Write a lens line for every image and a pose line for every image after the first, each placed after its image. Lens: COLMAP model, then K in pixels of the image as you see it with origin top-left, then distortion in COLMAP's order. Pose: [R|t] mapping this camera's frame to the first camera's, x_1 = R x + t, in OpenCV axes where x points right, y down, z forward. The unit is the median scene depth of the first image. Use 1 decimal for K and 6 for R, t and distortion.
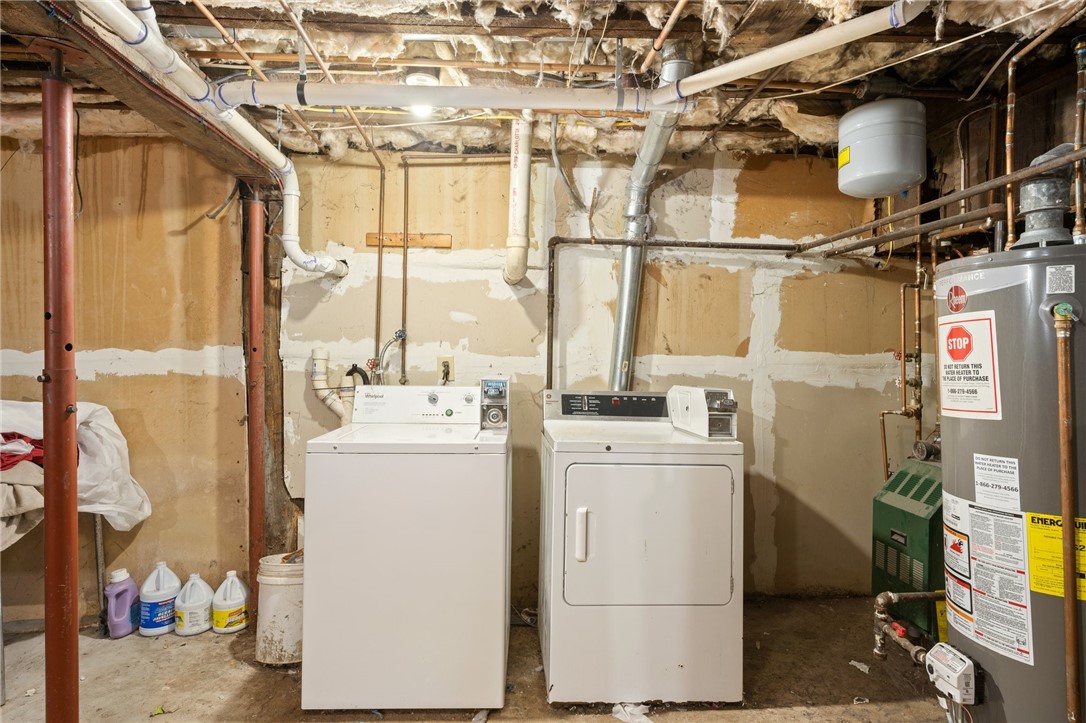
lens RADIAL K [[600.8, 0, 528.4], [0, 600.8, 332.8], [0, 0, 1]] dist [0.014391, -0.000750]
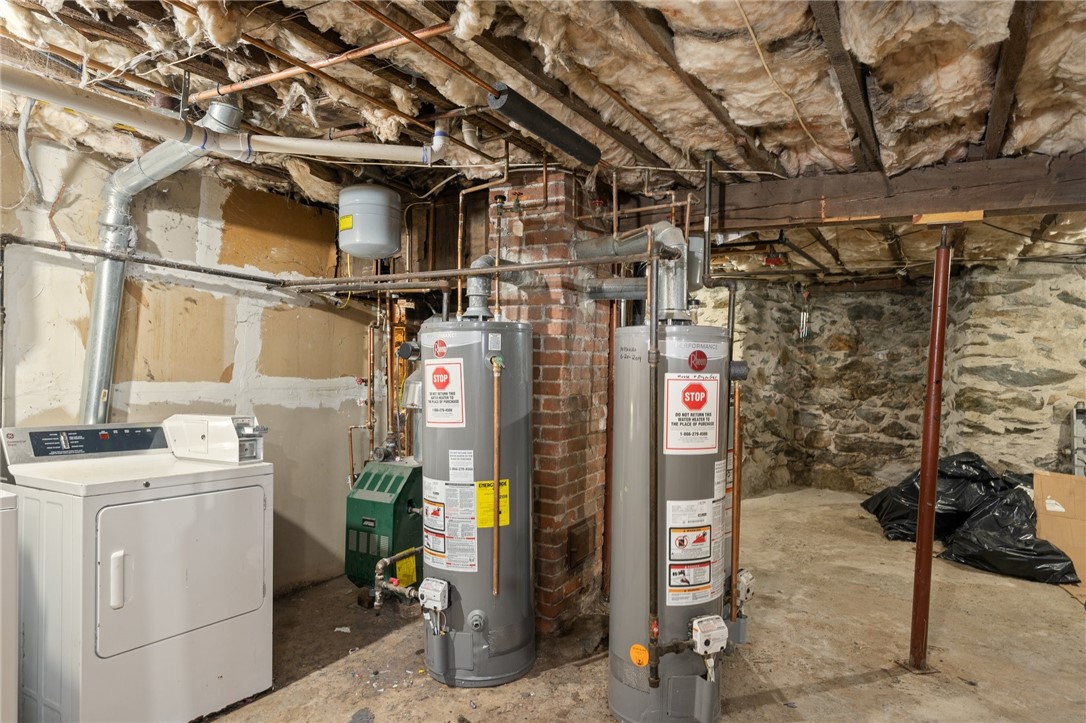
lens RADIAL K [[628.6, 0, 542.9], [0, 628.6, 366.4], [0, 0, 1]] dist [-0.004384, 0.000340]
pose [[0.585163, 0.009825, 0.810856, -0.268468], [-0.034438, 0.999326, 0.012744, -0.026964], [-0.810184, -0.035381, 0.585107, -0.079411]]
